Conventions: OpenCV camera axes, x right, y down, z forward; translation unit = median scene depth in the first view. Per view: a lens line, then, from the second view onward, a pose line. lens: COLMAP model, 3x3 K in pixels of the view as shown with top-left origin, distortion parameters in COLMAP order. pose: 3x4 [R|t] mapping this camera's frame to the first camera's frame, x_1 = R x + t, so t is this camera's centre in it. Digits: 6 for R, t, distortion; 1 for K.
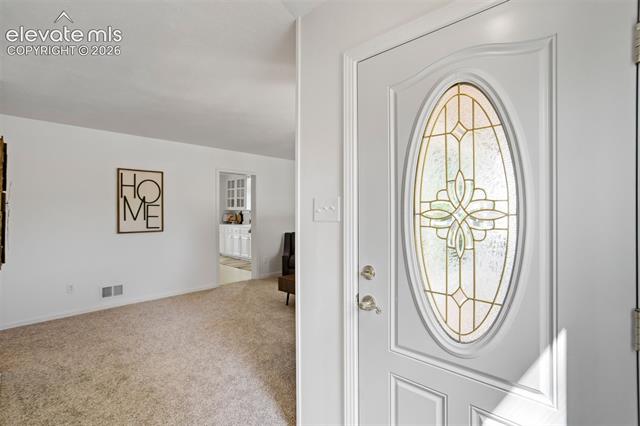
lens RADIAL K [[299.3, 0, 317.6], [0, 299.3, 212.2], [0, 0, 1]] dist [-0.032119, 0.017289]
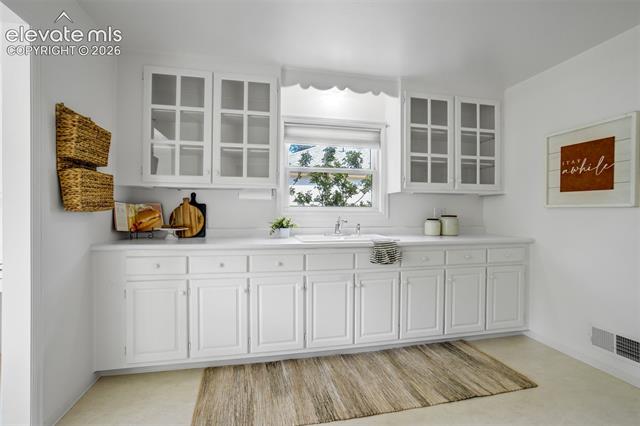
lens RADIAL K [[299.3, 0, 319.7], [0, 299.3, 214.0], [0, 0, 1]] dist [-0.032119, 0.017289]
pose [[0.569148, 0.000600, 0.822235, -0.894344], [-0.000125, 1.000000, -0.000644, 0.035666], [-0.822235, 0.000263, 0.569148, 1.543695]]
